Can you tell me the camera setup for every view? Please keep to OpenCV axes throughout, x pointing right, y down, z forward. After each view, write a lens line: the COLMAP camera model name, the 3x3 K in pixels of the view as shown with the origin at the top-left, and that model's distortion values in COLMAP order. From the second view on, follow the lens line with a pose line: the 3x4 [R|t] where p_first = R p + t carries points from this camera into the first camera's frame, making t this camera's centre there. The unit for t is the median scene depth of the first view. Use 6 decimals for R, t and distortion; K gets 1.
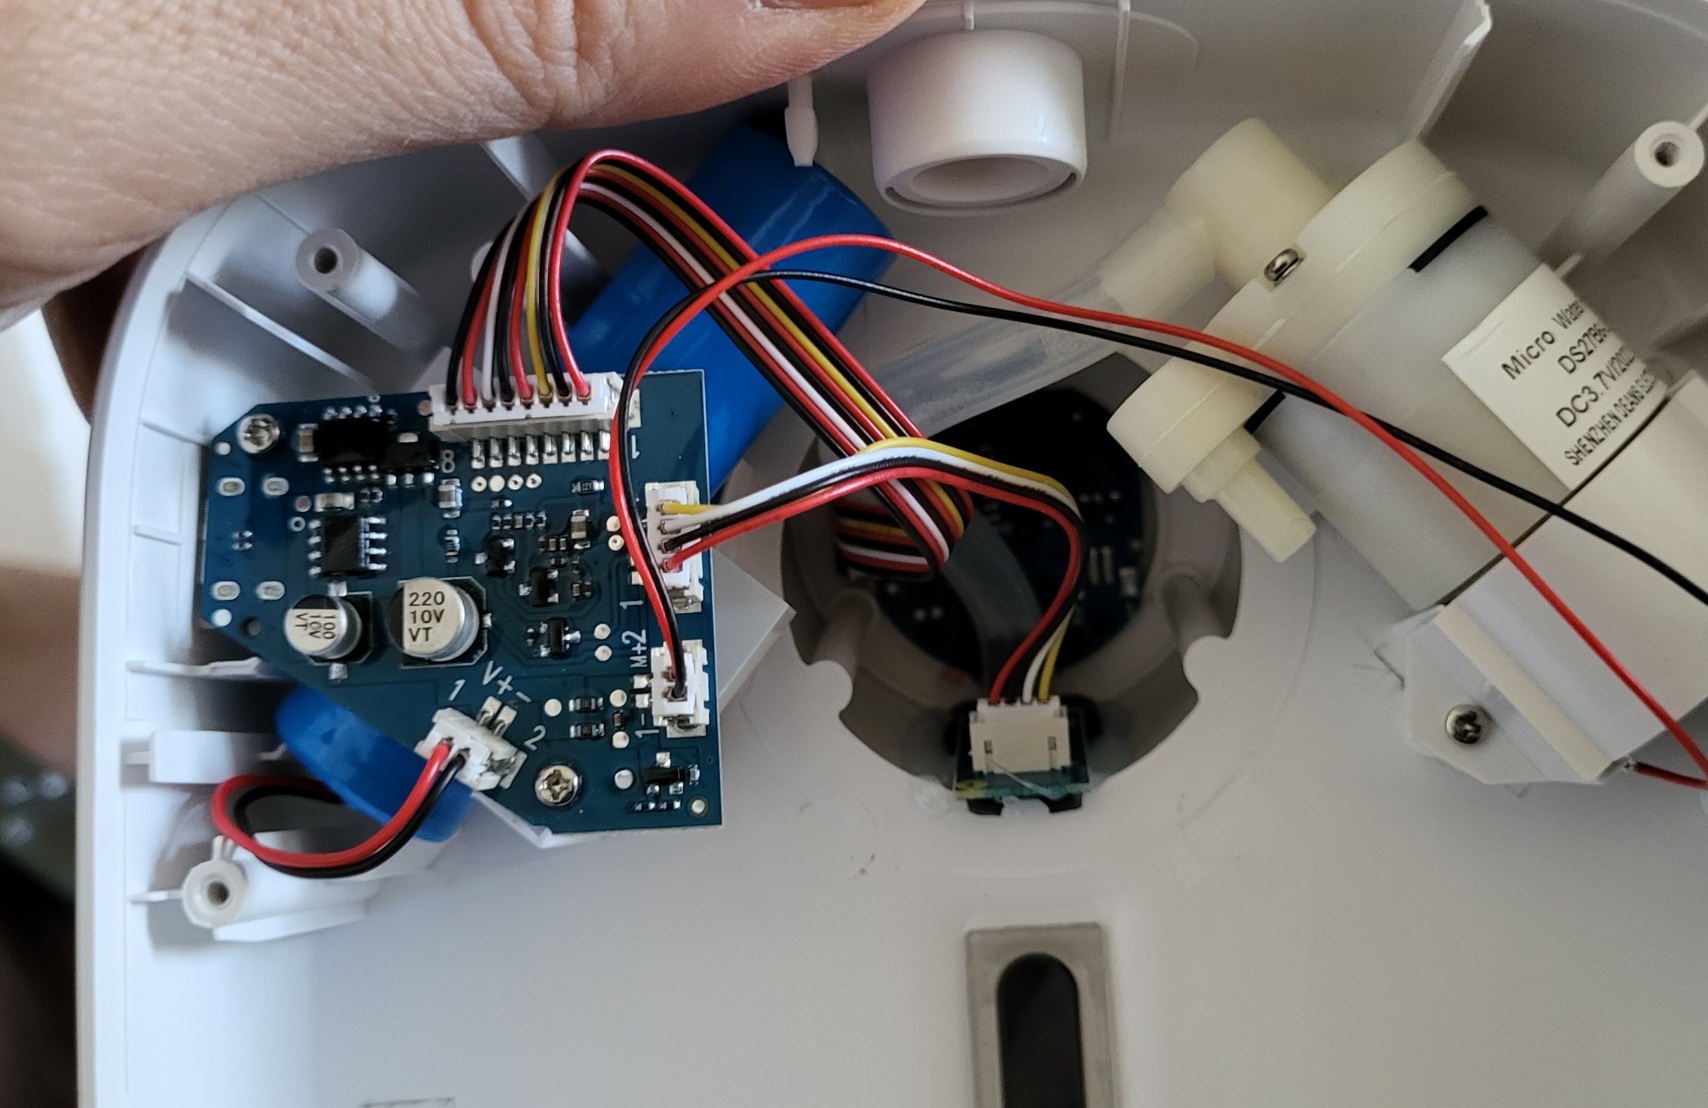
lens RADIAL K [[1677.6, 0, 854.0], [0, 1677.6, 555.1], [0, 0, 1]] dist [-0.015202, 0.000000]
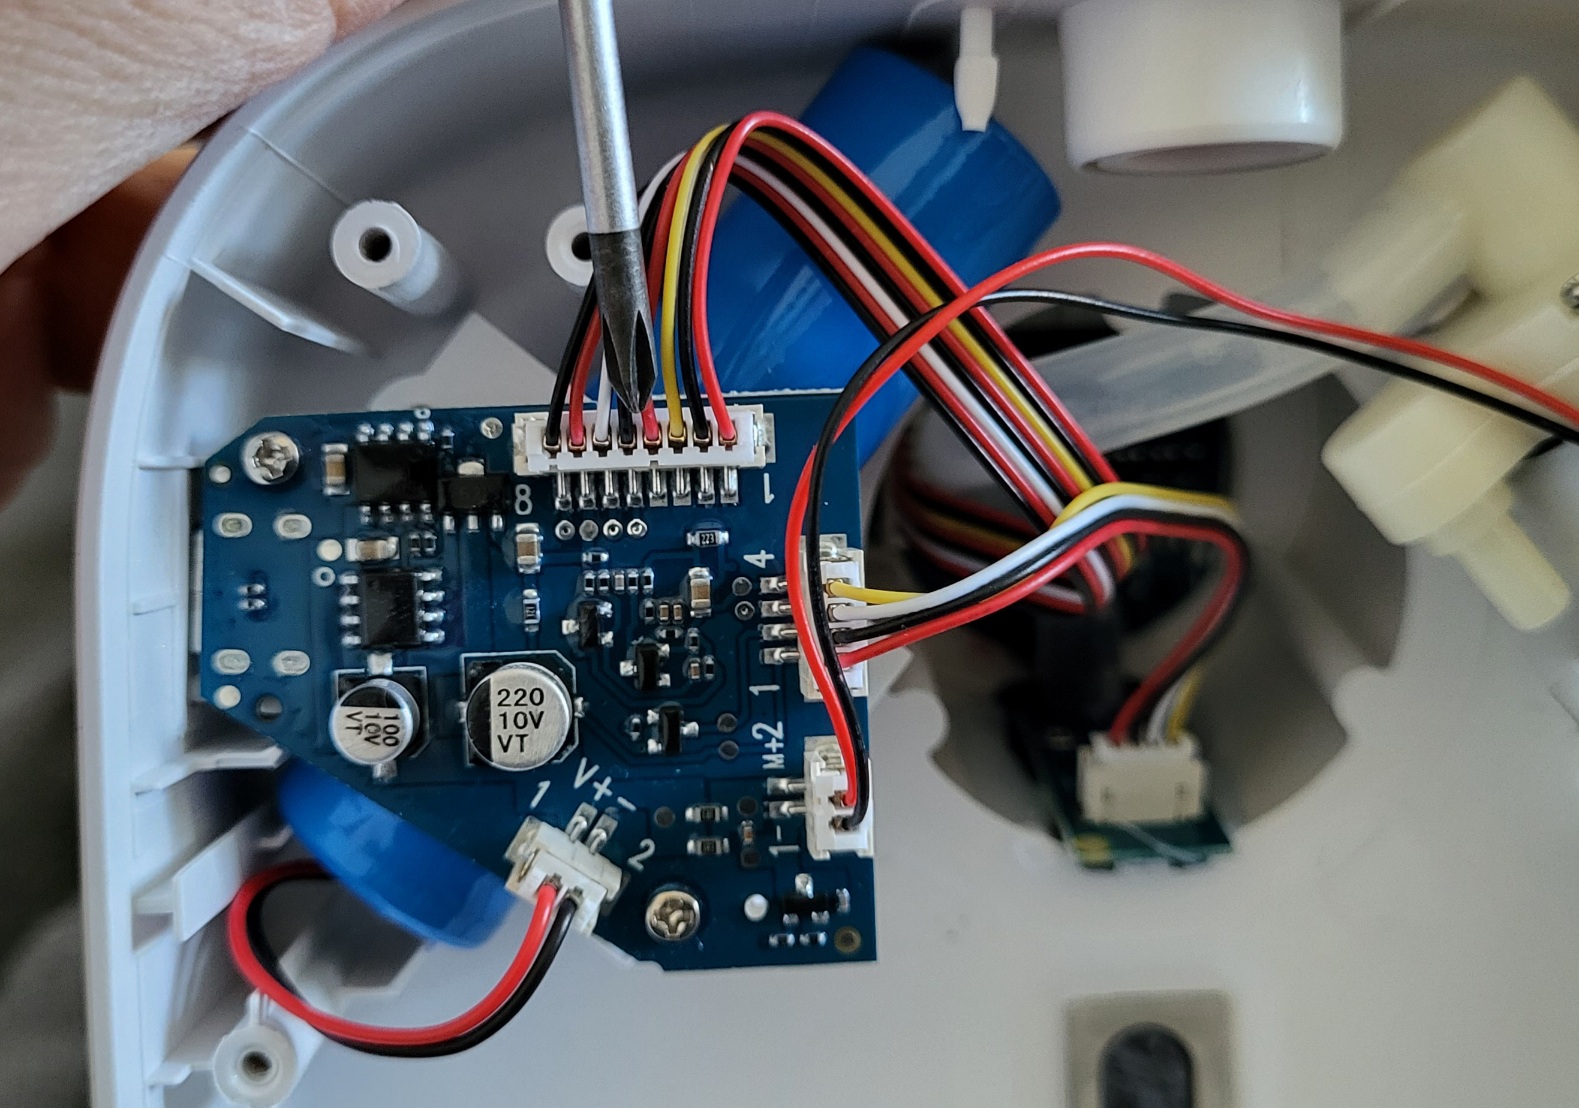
lens RADIAL K [[1783.0, 0, 789.7], [0, 1783.0, 553.7], [0, 0, 1]] dist [-0.052906, 0.000000]
pose [[0.994283, 0.011596, 0.106144, -0.209756], [-0.026198, 0.990193, 0.137228, -0.149001], [-0.103512, -0.139225, 0.984836, 0.177732]]
